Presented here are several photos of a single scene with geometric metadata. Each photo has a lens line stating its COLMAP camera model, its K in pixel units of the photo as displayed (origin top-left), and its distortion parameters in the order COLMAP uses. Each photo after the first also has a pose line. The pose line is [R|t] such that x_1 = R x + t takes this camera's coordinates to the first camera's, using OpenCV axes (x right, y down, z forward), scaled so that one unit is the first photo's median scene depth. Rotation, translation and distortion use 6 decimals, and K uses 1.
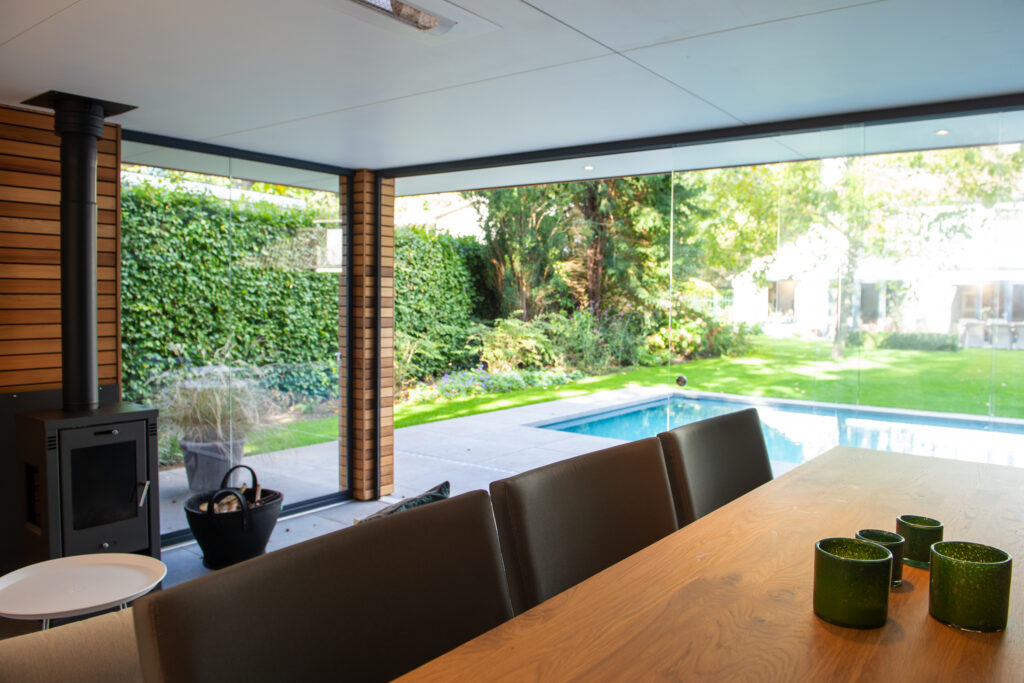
lens RADIAL K [[742.5, 0, 543.1], [0, 742.5, 330.2], [0, 0, 1]] dist [-0.041165, 0.005174]
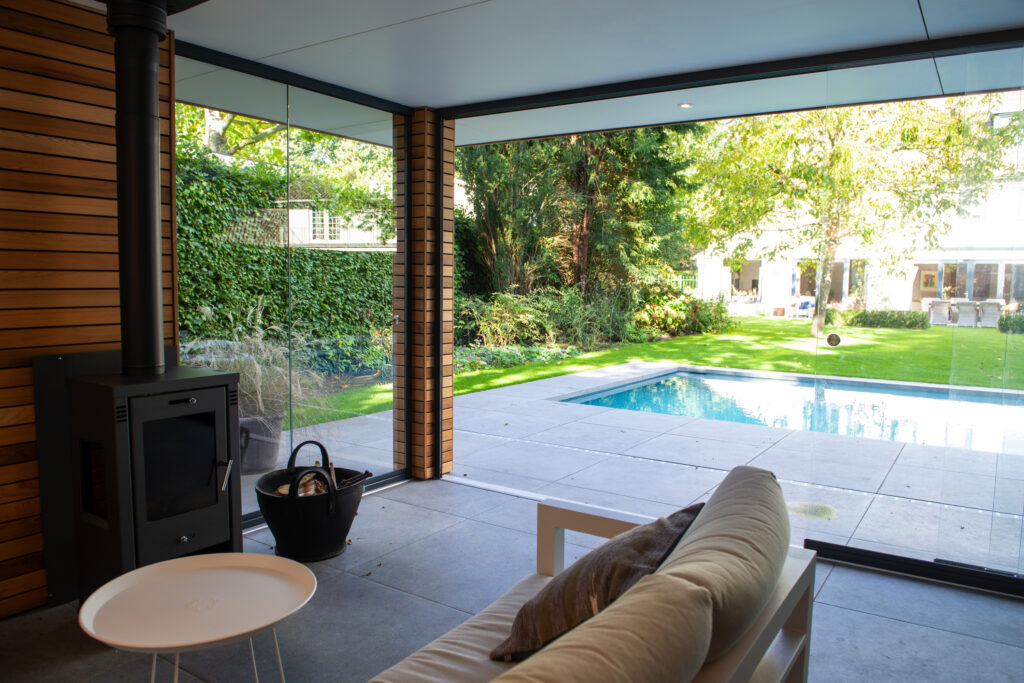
lens RADIAL K [[728.6, 0, 515.8], [0, 728.6, 335.8], [0, 0, 1]] dist [-0.029155, -0.007064]
pose [[0.999609, -0.001820, 0.027913, -0.089387], [0.000893, 0.999449, 0.033182, 0.014453], [-0.027958, -0.033144, 0.999059, 0.065064]]
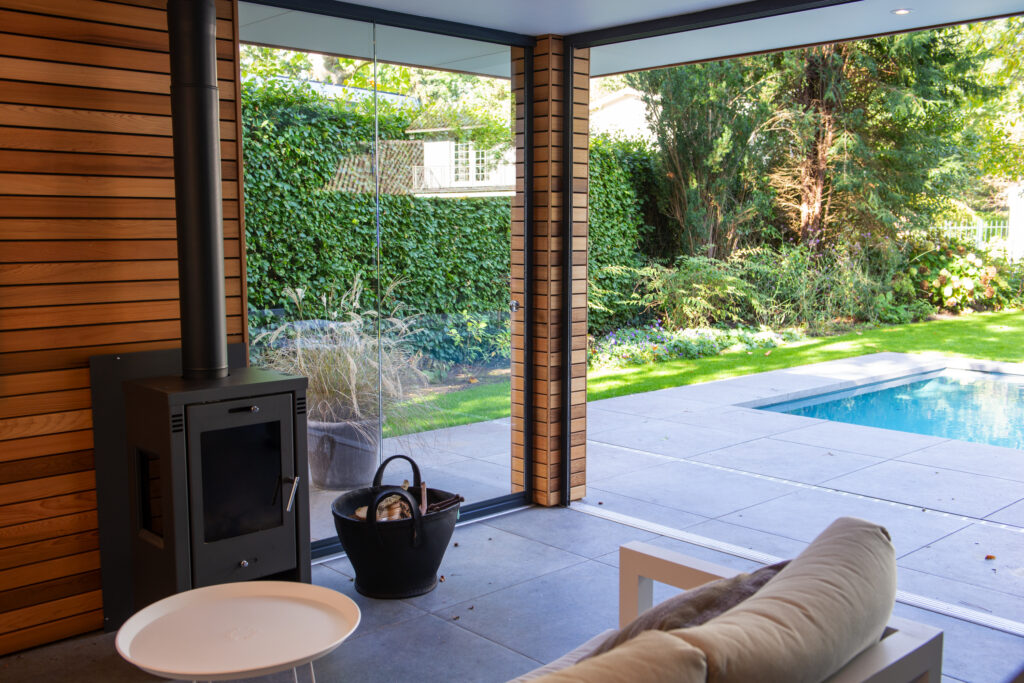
lens RADIAL K [[995.2, 0, 499.4], [0, 995.2, 346.7], [0, 0, 1]] dist [0.017936, 0.019618]
pose [[0.979133, 0.009610, -0.202994, -0.053858], [0.005122, 0.997397, 0.071925, 0.003064], [0.203157, -0.071464, 0.976535, 0.032146]]
